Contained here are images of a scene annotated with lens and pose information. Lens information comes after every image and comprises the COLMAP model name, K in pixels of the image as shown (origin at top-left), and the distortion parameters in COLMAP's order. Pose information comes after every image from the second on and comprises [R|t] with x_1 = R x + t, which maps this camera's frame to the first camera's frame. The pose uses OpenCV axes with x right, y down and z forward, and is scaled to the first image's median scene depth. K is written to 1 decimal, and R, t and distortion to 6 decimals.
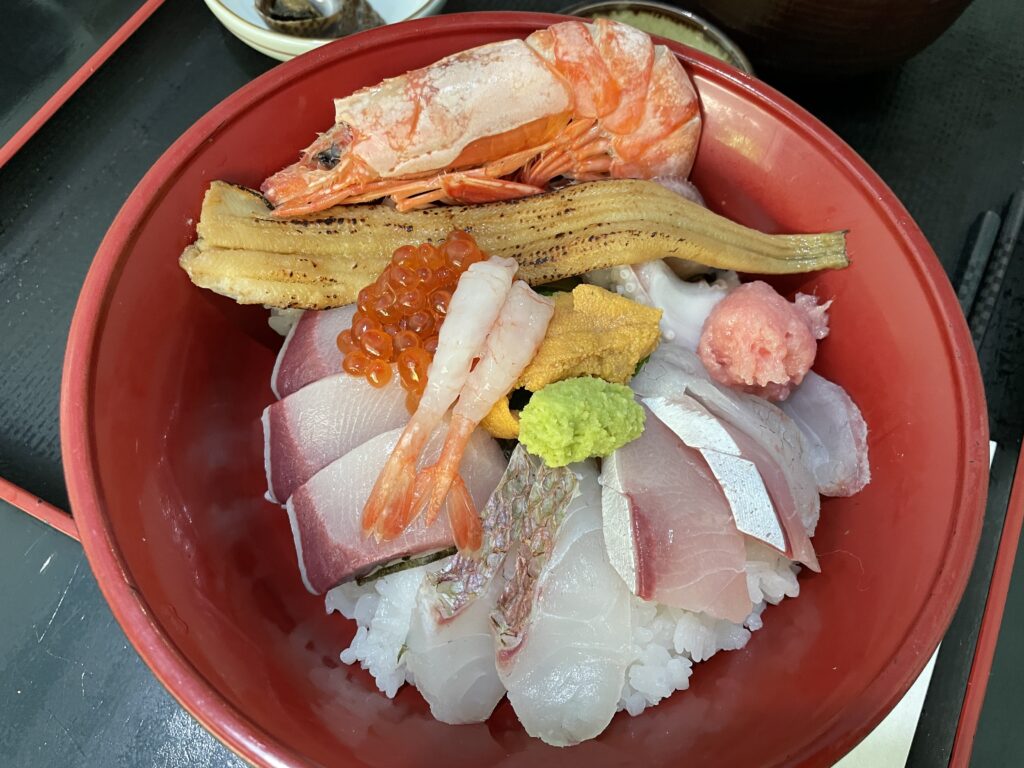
lens RADIAL K [[775.6, 0, 512.0], [0, 775.6, 384.0], [0, 0, 1]] dist [-0.003660, -0.004255]
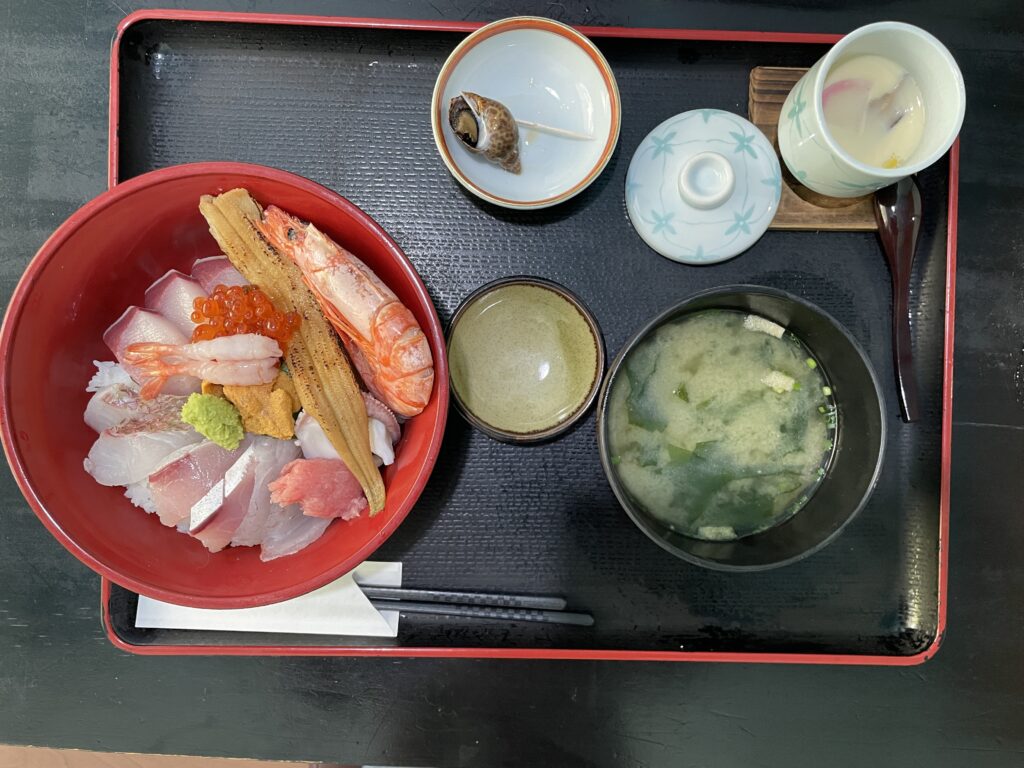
lens RADIAL K [[775.6, 0, 512.0], [0, 775.6, 384.0], [0, 0, 1]] dist [-0.003660, -0.004255]
pose [[0.420305, 0.906880, -0.030196, 0.361024], [-0.837732, 0.400614, 0.371099, -1.289925], [0.348639, -0.130678, 0.928102, -0.553616]]
